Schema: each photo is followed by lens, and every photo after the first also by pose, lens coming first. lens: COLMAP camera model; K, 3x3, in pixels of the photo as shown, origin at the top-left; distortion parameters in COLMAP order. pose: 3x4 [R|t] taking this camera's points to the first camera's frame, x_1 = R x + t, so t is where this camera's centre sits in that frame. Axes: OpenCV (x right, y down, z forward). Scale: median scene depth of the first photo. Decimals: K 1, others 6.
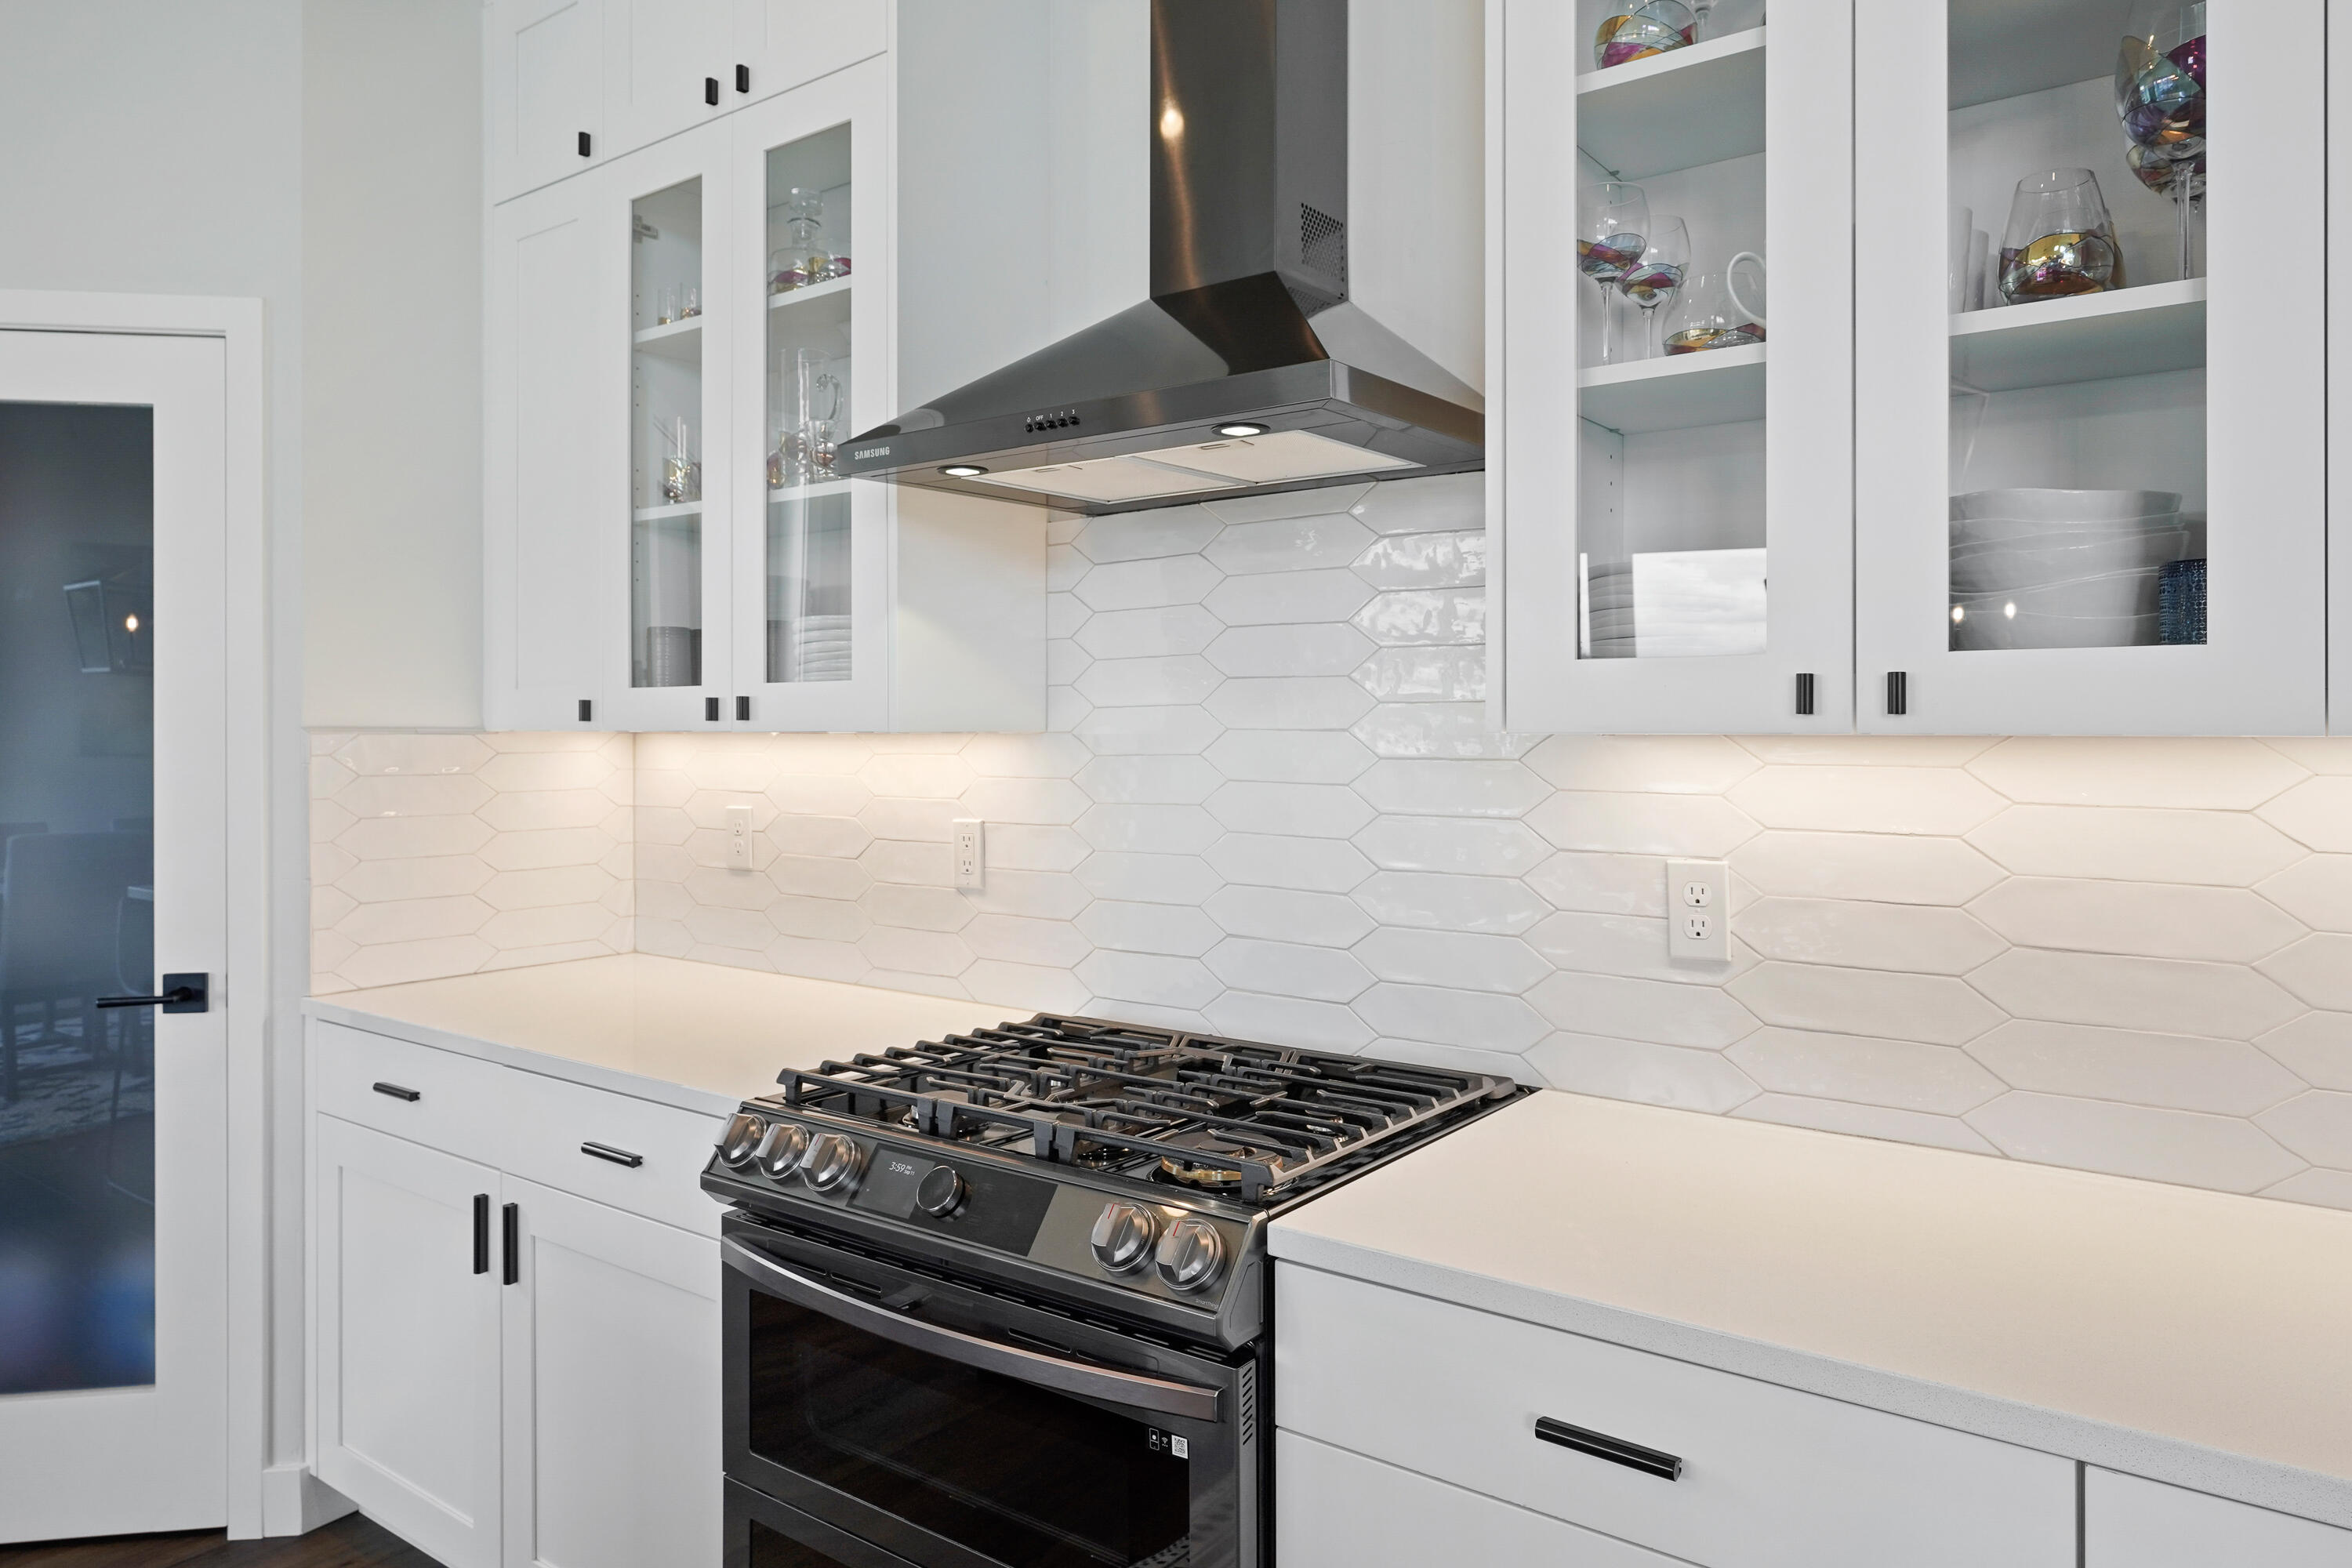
lens RADIAL K [[1497.0, 0, 1170.0], [0, 1497.0, 735.2], [0, 0, 1]] dist [0.004574, -0.001898]
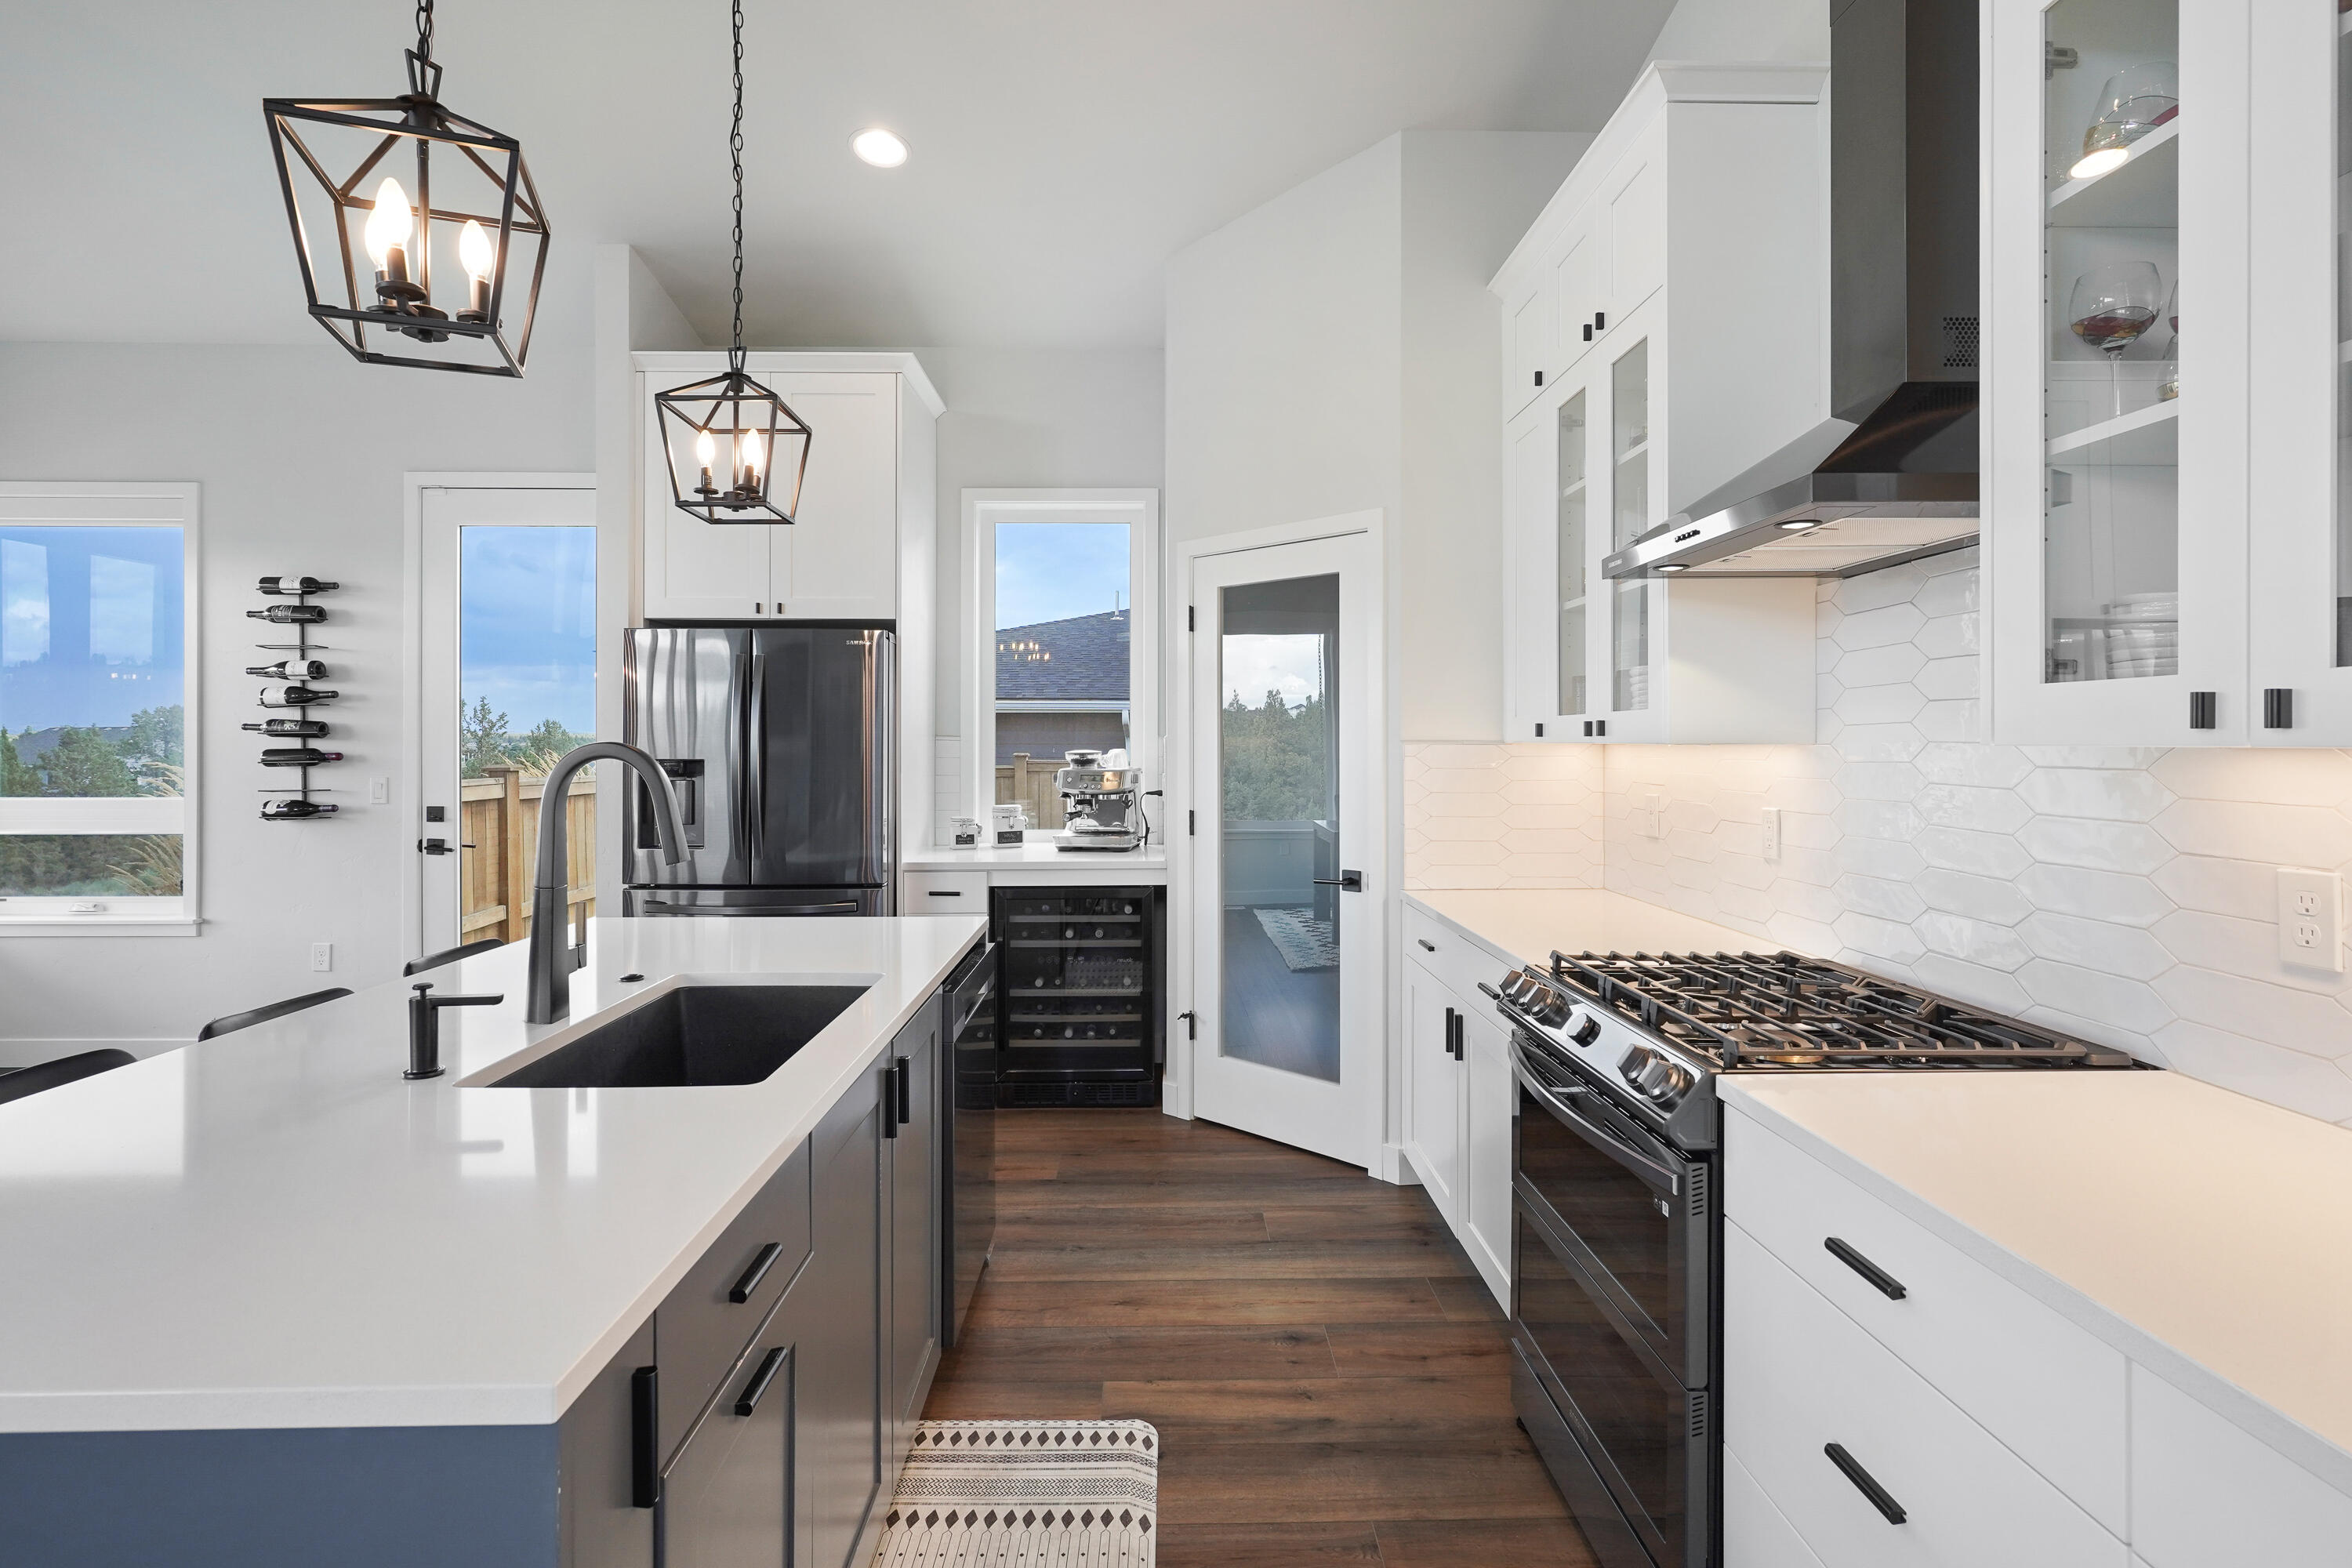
lens RADIAL K [[1137.7, 0, 1178.1], [0, 1137.7, 749.9], [0, 0, 1]] dist [-0.008296, 0.004784]
pose [[0.619015, 0.006364, -0.785353, 0.394737], [-0.004217, 0.999980, 0.004779, 0.000575], [0.785368, 0.000353, 0.619029, -0.072354]]
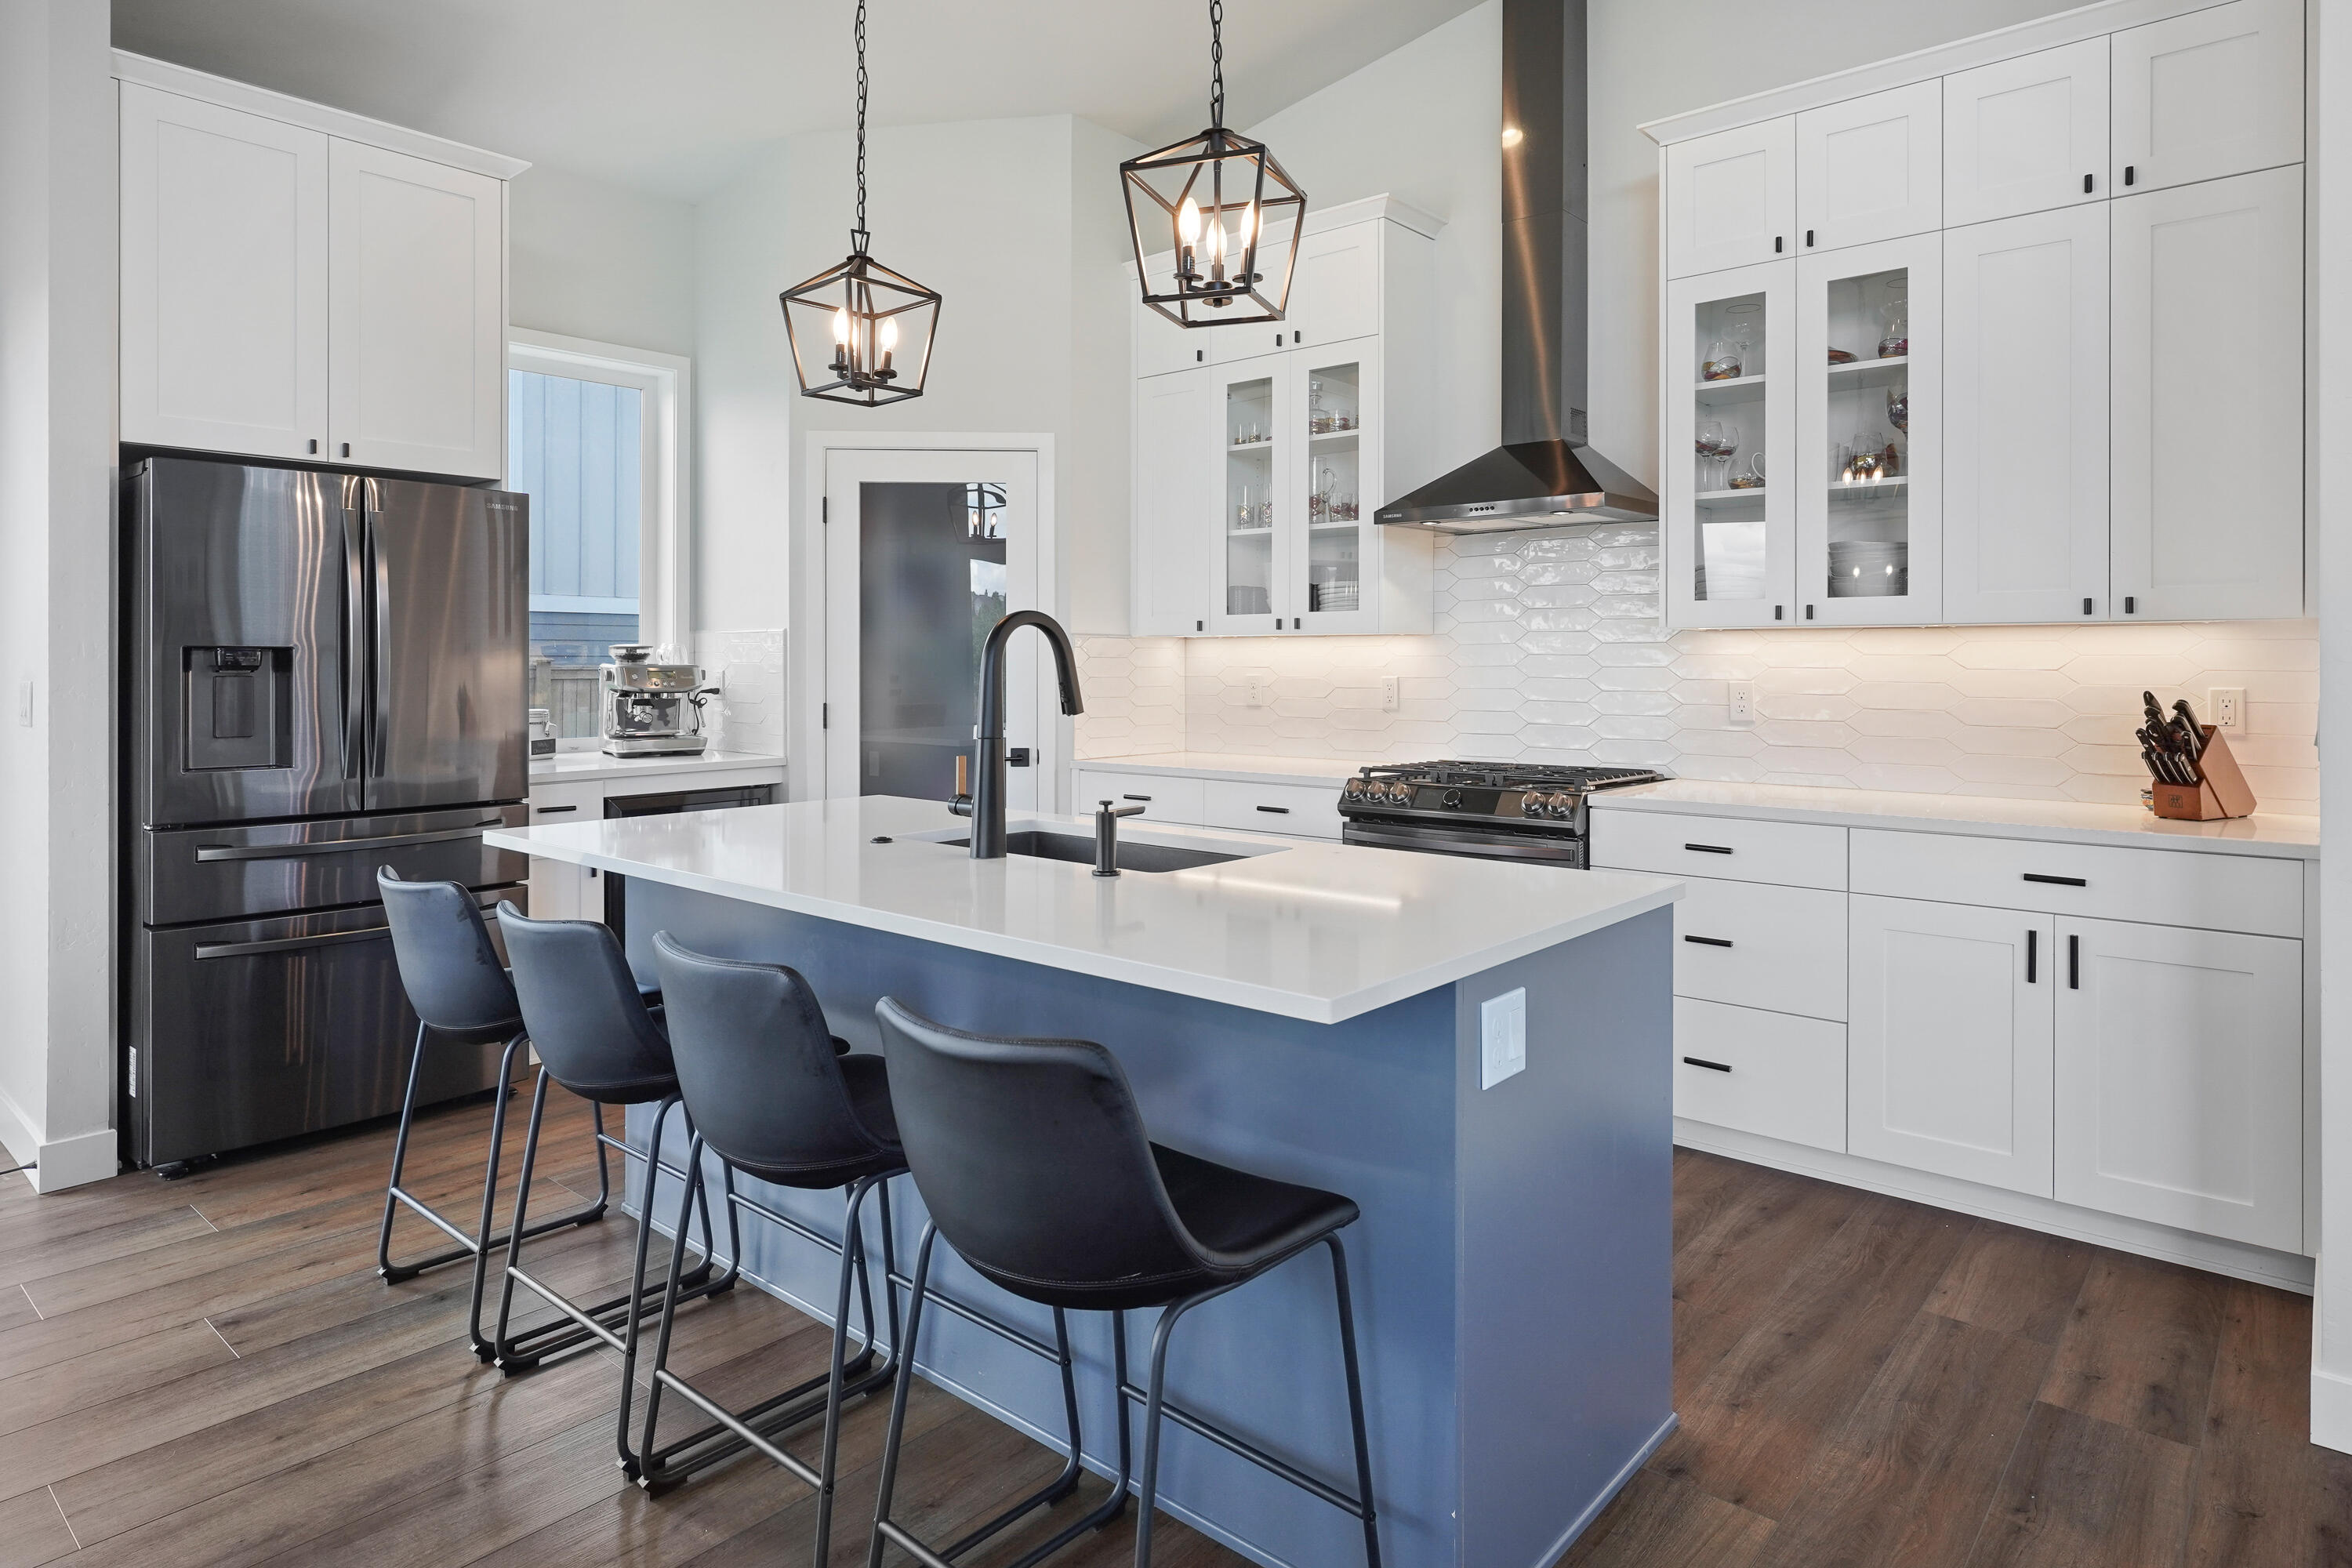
lens RADIAL K [[1361.8, 0, 1174.6], [0, 1361.8, 674.8], [0, 0, 1]] dist [0.004298, 0.001639]
pose [[0.997530, 0.001477, -0.070222, -0.352093], [-0.001124, 0.999986, 0.005074, 0.051382], [0.070229, -0.004983, 0.997518, -1.087451]]
